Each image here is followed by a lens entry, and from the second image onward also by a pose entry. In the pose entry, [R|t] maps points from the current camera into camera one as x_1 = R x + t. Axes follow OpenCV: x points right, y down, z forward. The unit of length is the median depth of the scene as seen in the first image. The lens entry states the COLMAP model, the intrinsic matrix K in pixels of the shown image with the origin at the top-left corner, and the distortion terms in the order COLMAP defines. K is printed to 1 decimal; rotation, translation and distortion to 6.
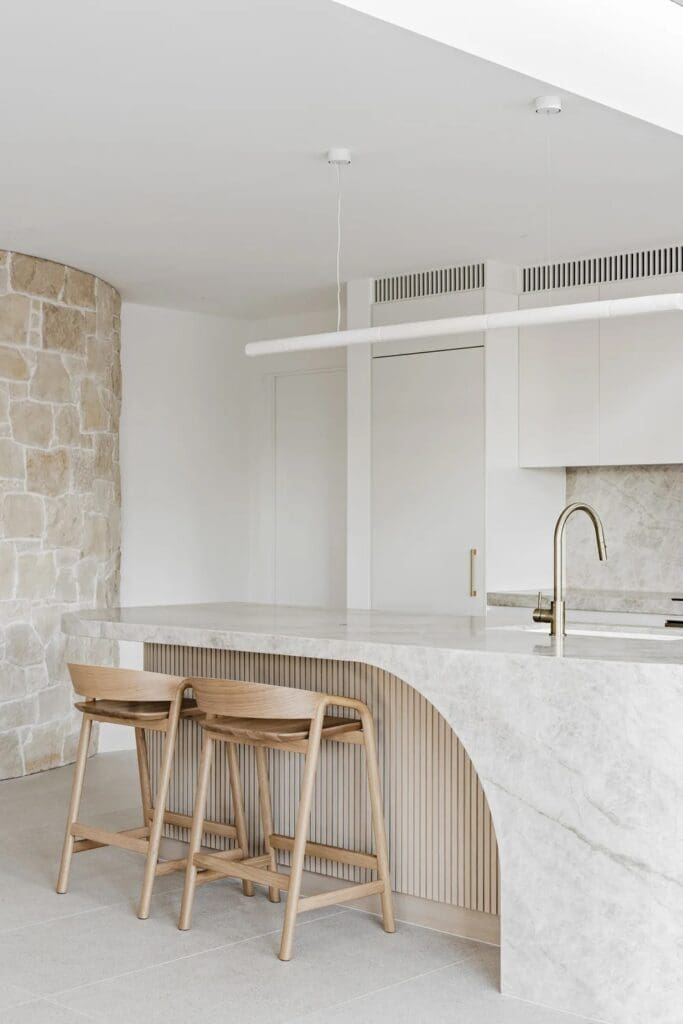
lens RADIAL K [[1439.2, 0, 341.5], [0, 1439.2, 512.0], [0, 0, 1]] dist [0.002916, -0.043187]
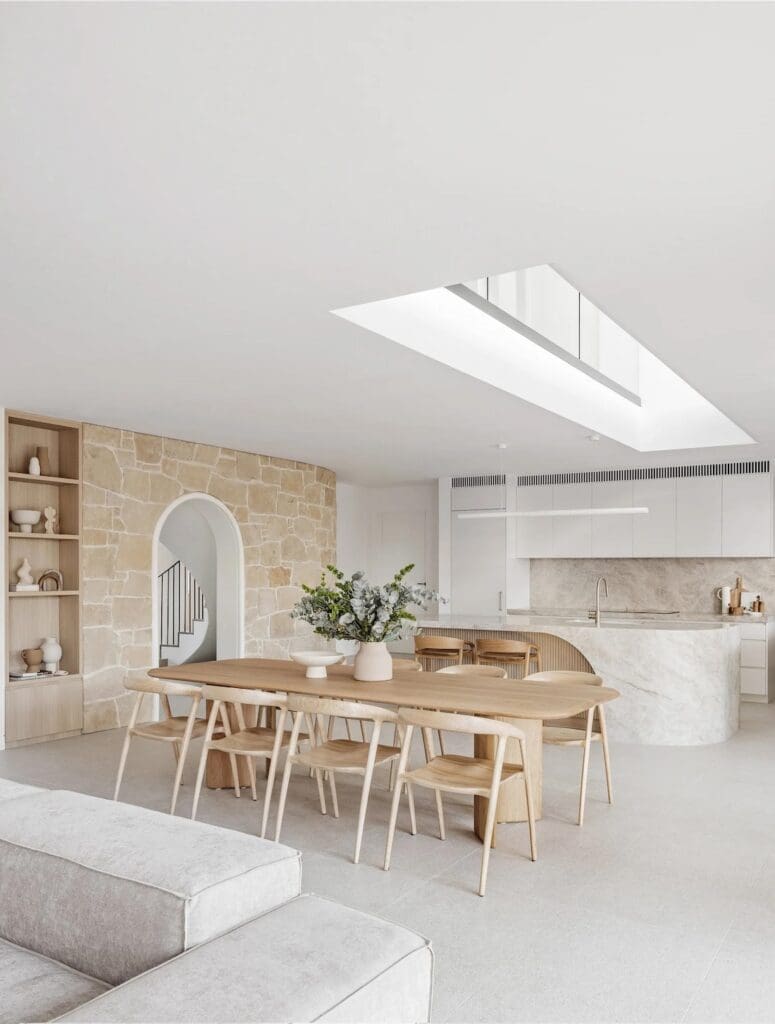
lens RADIAL K [[825.9, 0, 385.5], [0, 825.9, 576.6], [0, 0, 1]] dist [-0.000612, 0.000968]
pose [[0.982757, 0.001182, 0.184898, -0.363061], [-0.003817, 0.999896, 0.013892, -0.018368], [-0.184862, -0.014358, 0.982660, -0.346822]]
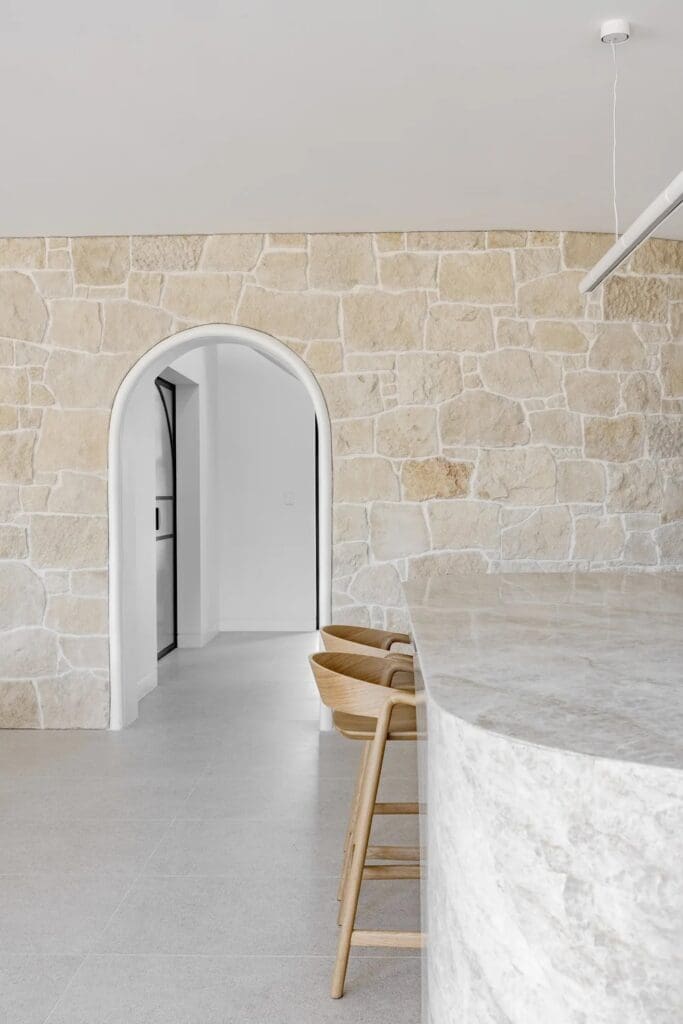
lens RADIAL K [[1083.6, 0, 341.5], [0, 1083.6, 512.0], [0, 0, 1]] dist [-0.004411, -0.009945]
pose [[0.663925, 0.005258, -0.747780, 0.254368], [0.012782, 0.999749, 0.018379, 0.008263], [0.747690, -0.021760, 0.663692, 0.340353]]
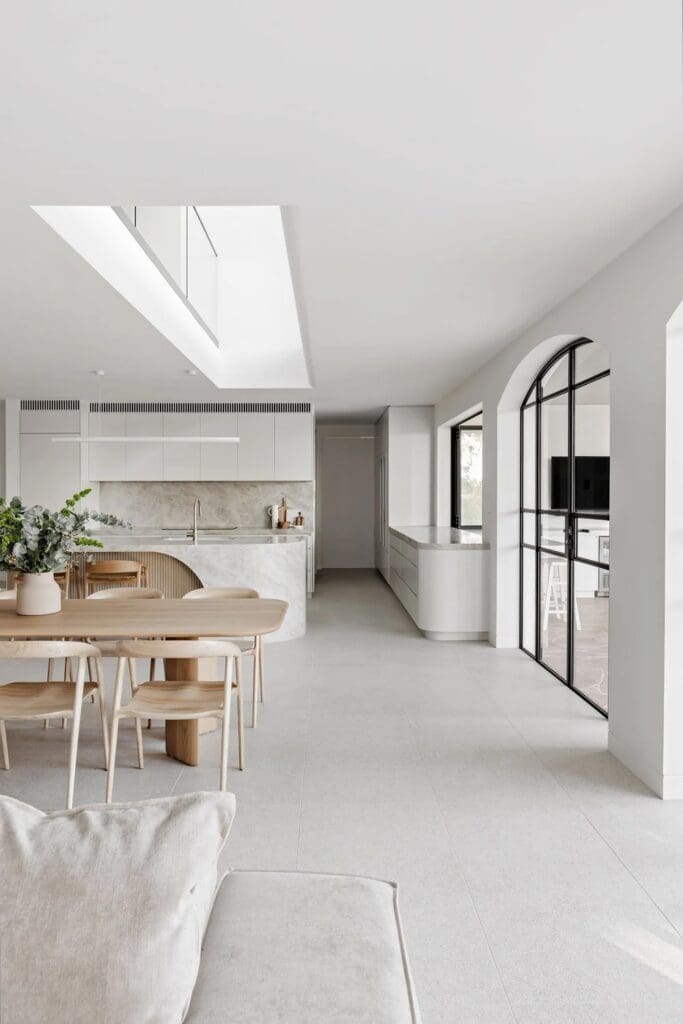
lens RADIAL K [[719.5, 0, 341.5], [0, 719.5, 512.0], [0, 0, 1]] dist [-0.003649, -0.000564]
pose [[0.709731, -0.023237, 0.704089, -0.468871], [-0.001077, 0.999419, 0.034069, -0.020337], [-0.704472, -0.024938, 0.709294, -0.228017]]
